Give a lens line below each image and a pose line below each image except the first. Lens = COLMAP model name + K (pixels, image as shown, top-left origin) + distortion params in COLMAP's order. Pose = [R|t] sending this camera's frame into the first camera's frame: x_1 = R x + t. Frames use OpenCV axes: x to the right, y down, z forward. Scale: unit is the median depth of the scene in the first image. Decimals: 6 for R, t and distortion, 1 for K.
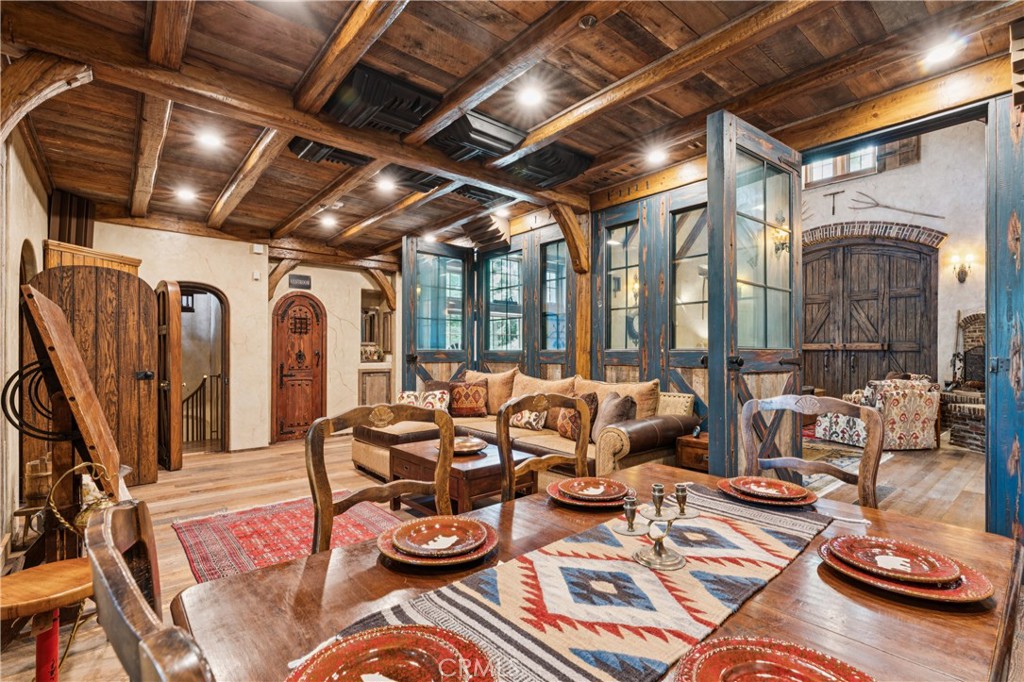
lens RADIAL K [[470.1, 0, 510.8], [0, 470.1, 351.4], [0, 0, 1]] dist [0.000469, 0.000545]
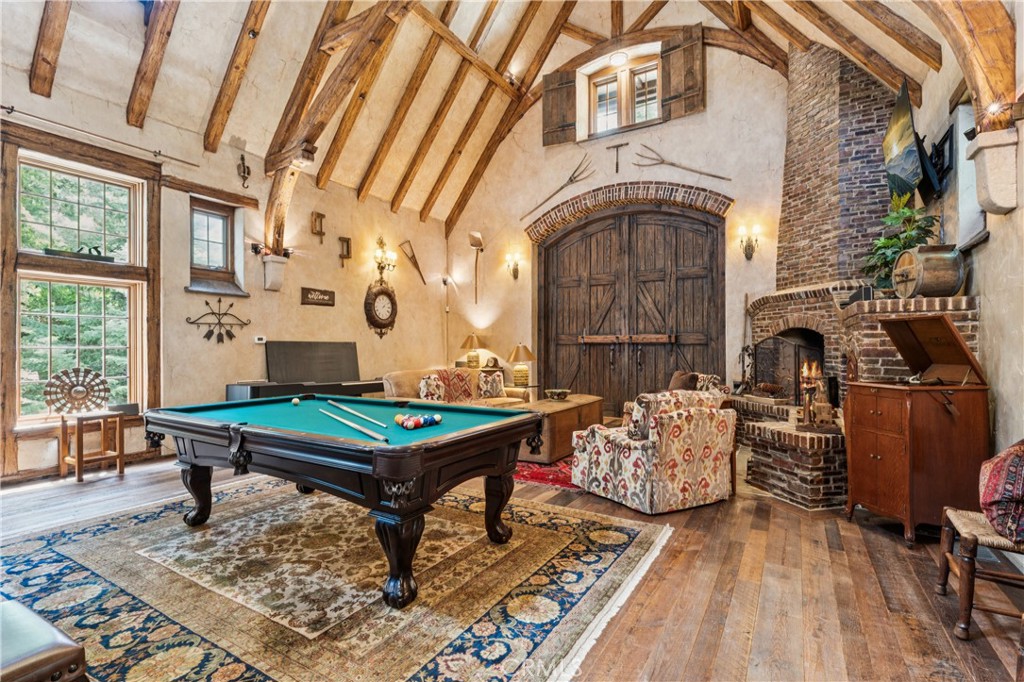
lens RADIAL K [[470.1, 0, 510.6], [0, 470.1, 341.0], [0, 0, 1]] dist [0.000469, 0.000545]
pose [[0.948284, -0.000333, 0.317421, 0.293600], [0.003756, 0.999941, -0.010171, 0.001216], [-0.317399, 0.010837, 0.948230, 0.342962]]
